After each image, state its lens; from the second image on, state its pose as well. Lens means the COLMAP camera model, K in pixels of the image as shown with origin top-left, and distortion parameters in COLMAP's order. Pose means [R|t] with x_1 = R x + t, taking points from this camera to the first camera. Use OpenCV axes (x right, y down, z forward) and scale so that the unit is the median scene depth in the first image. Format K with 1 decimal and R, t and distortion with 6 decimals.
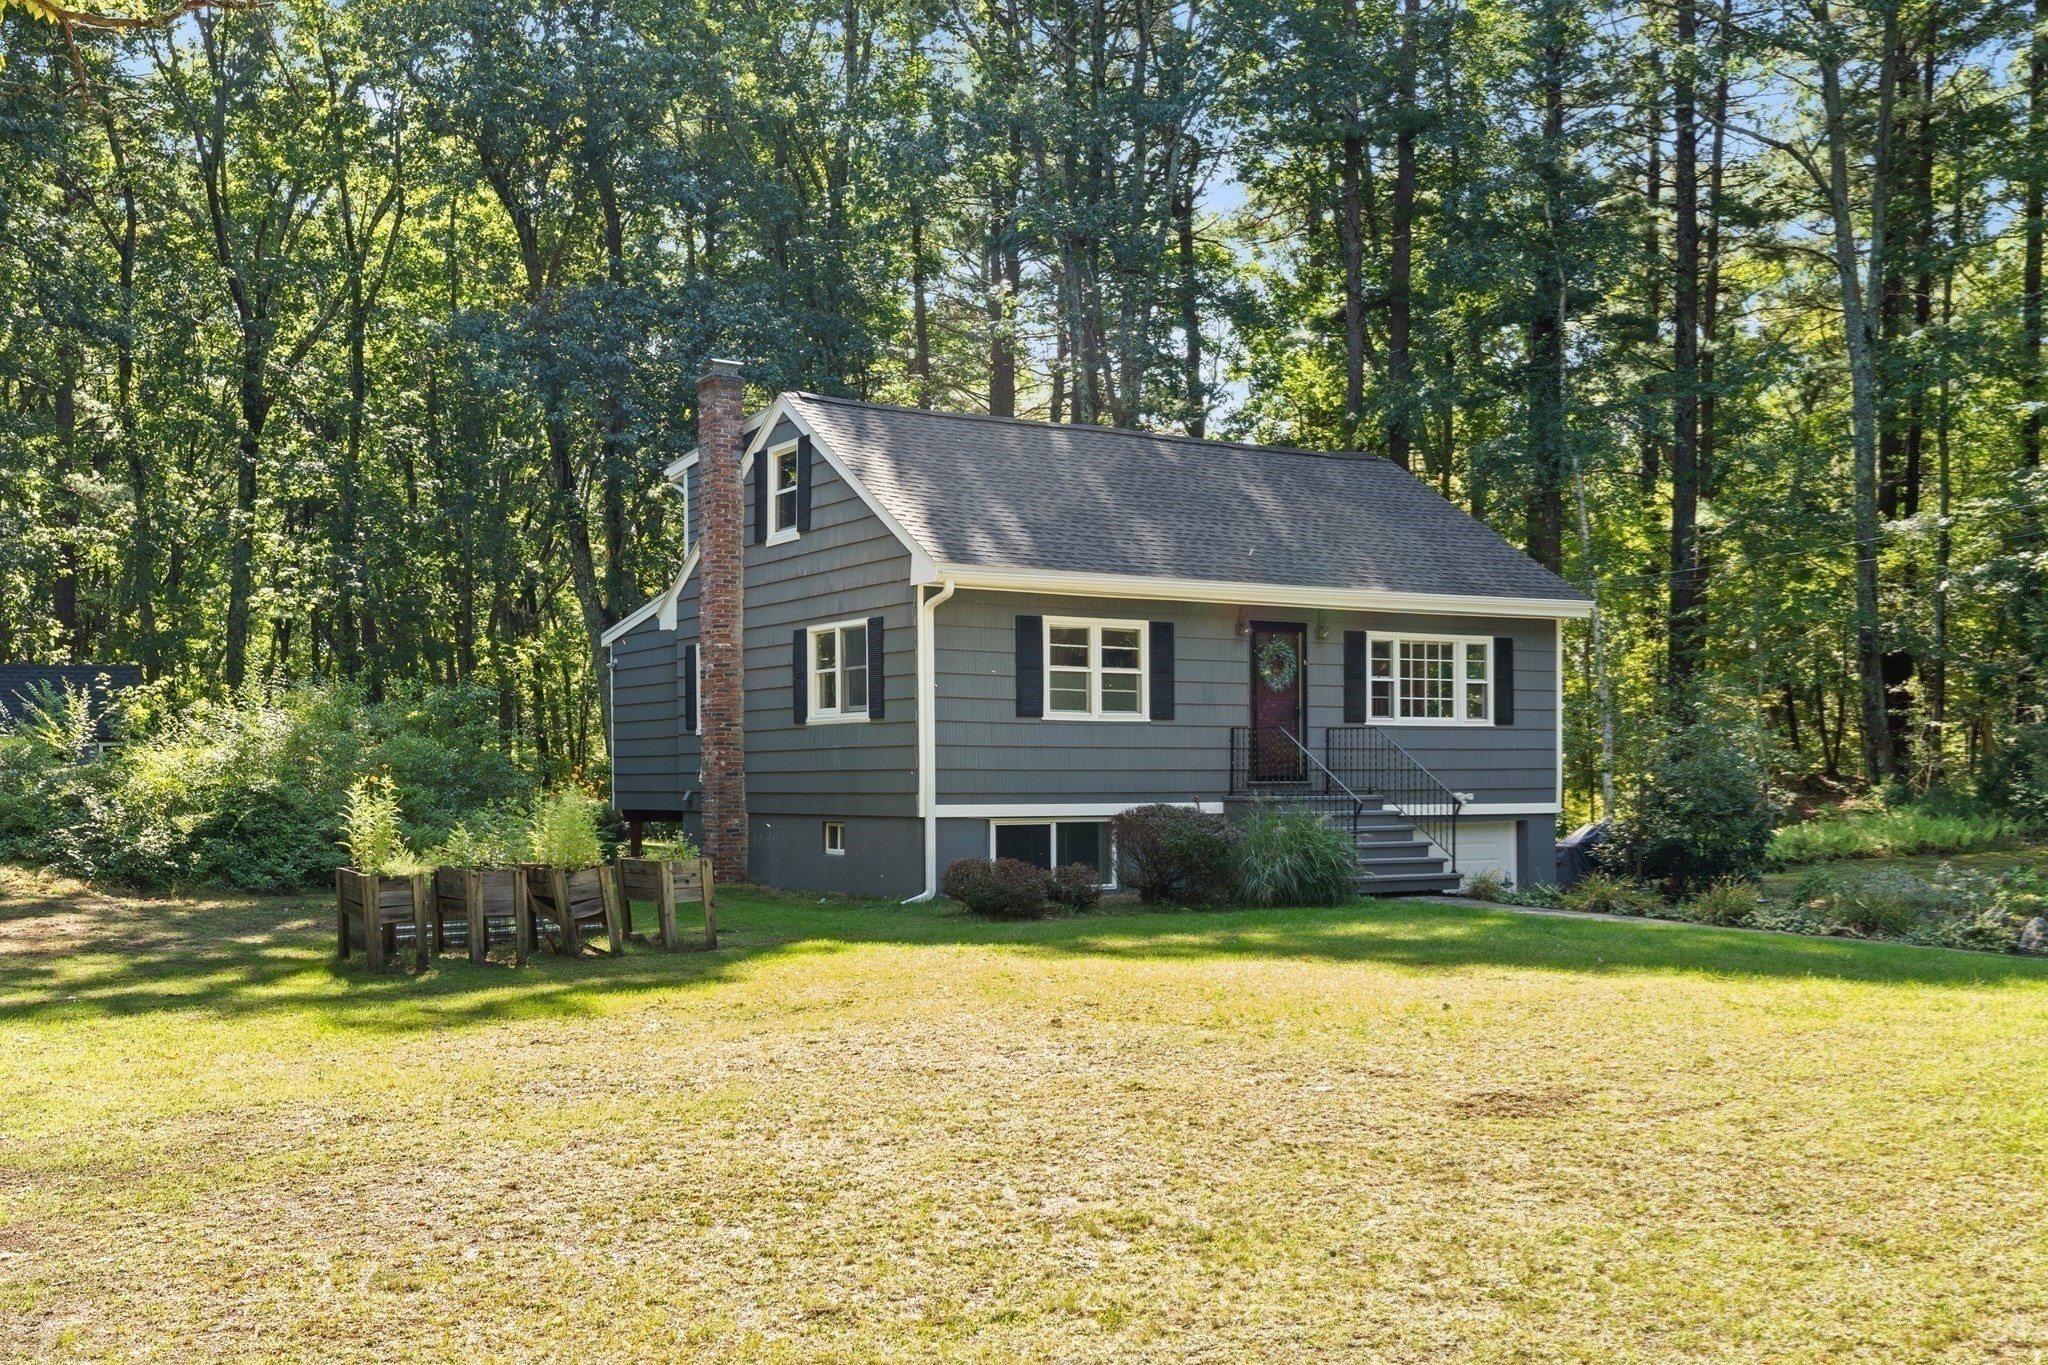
lens RADIAL K [[2141.8, 0, 1027.4], [0, 2141.8, 736.2], [0, 0, 1]] dist [0.025911, 0.000000]
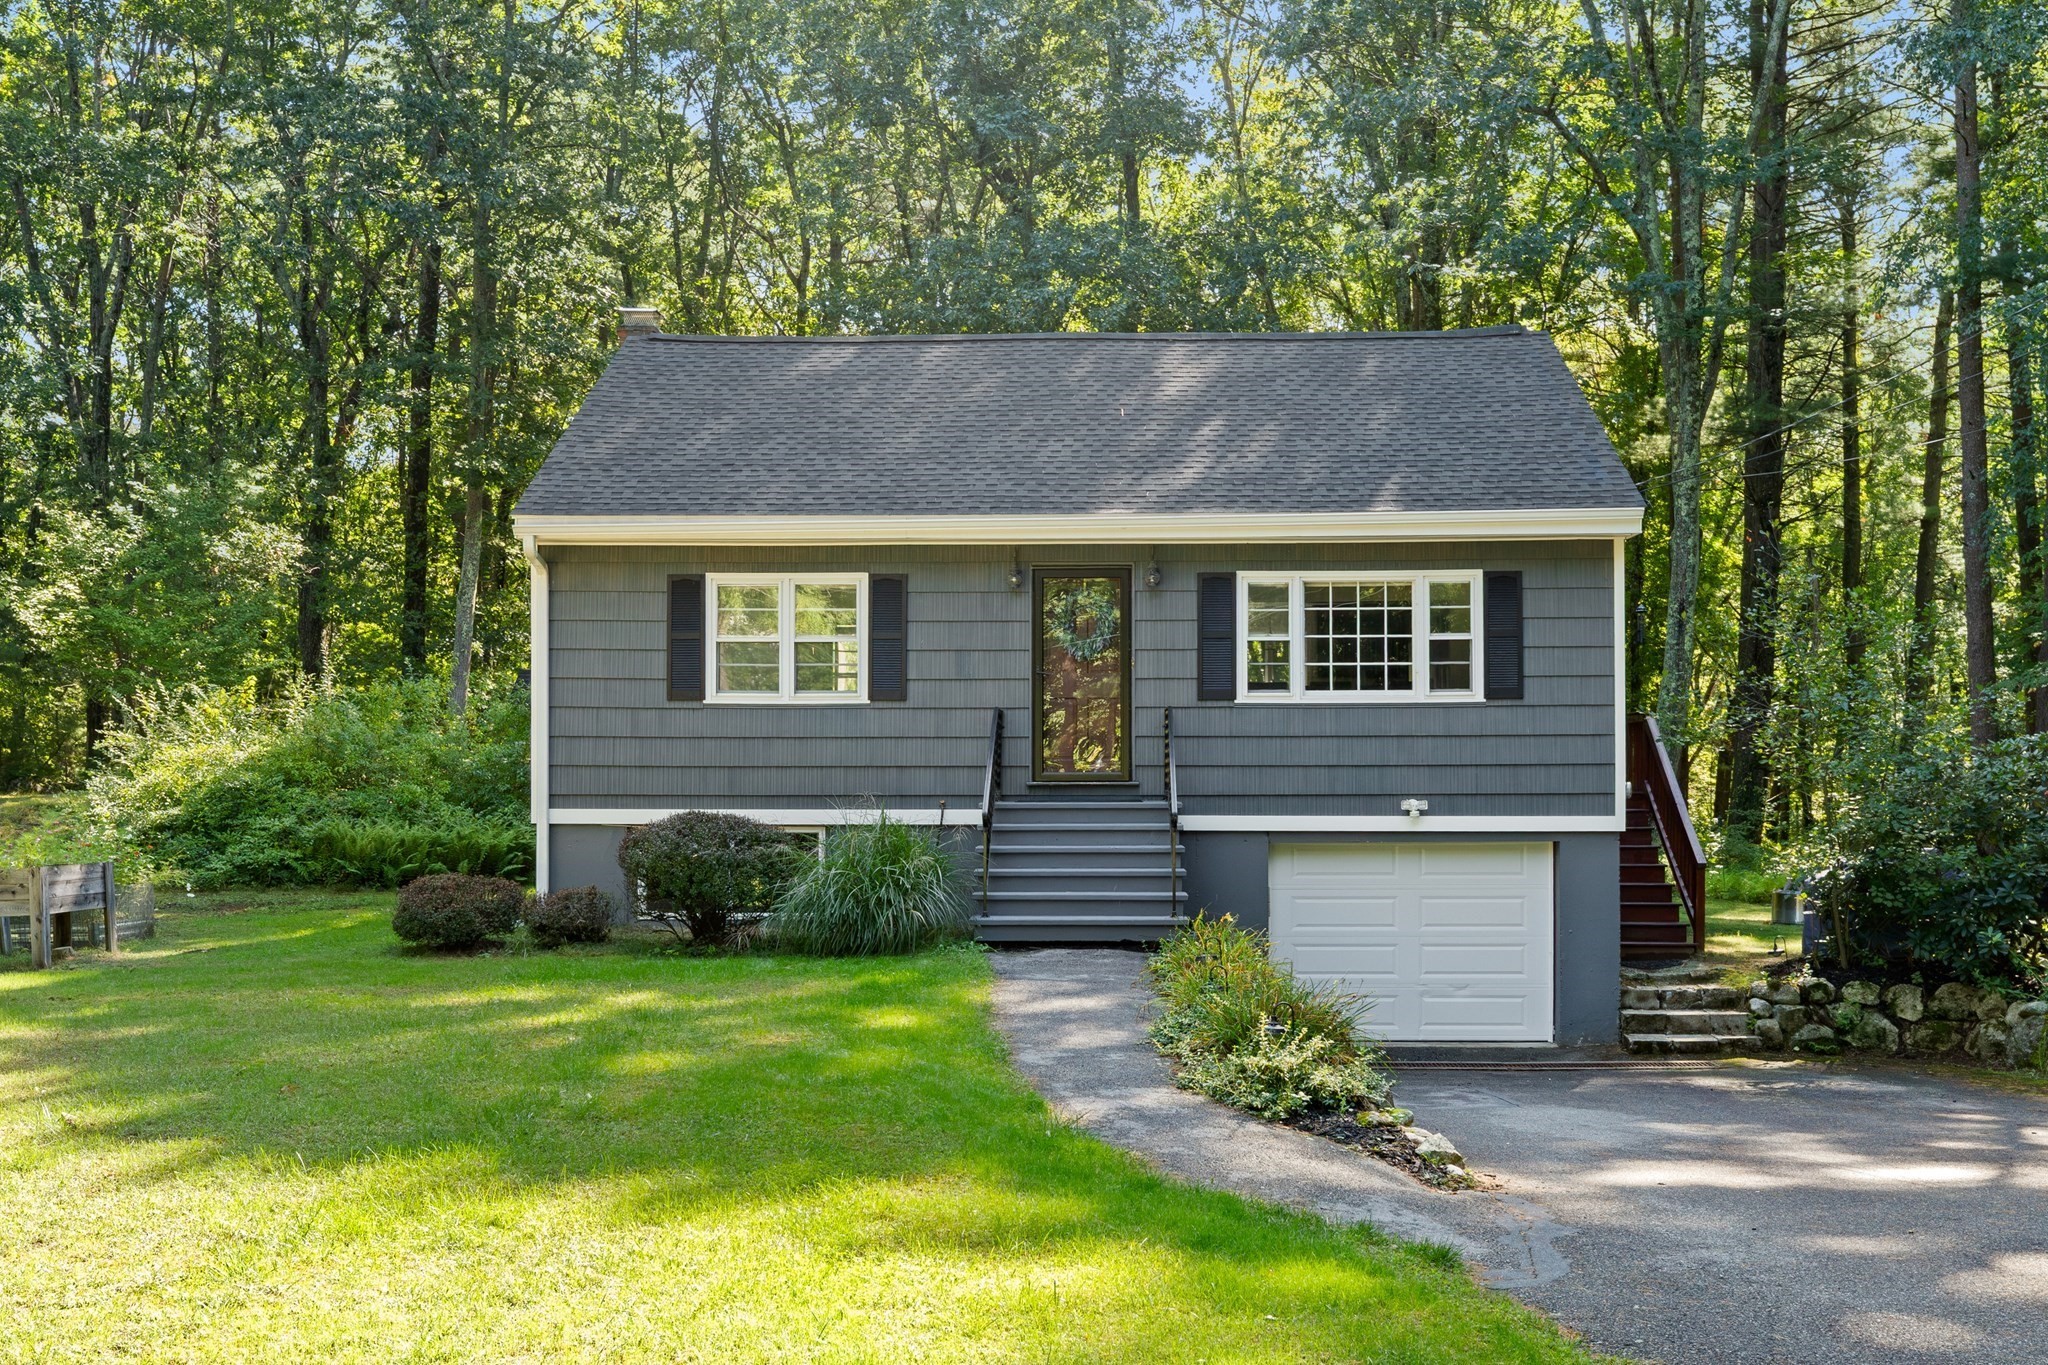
lens RADIAL K [[2141.8, 0, 1020.8], [0, 2141.8, 702.9], [0, 0, 1]] dist [0.025911, 0.000000]
pose [[0.823793, -0.014847, -0.566696, 0.504838], [0.009666, 0.999880, -0.012145, 0.002654], [0.566808, 0.004527, 0.823837, 0.372386]]
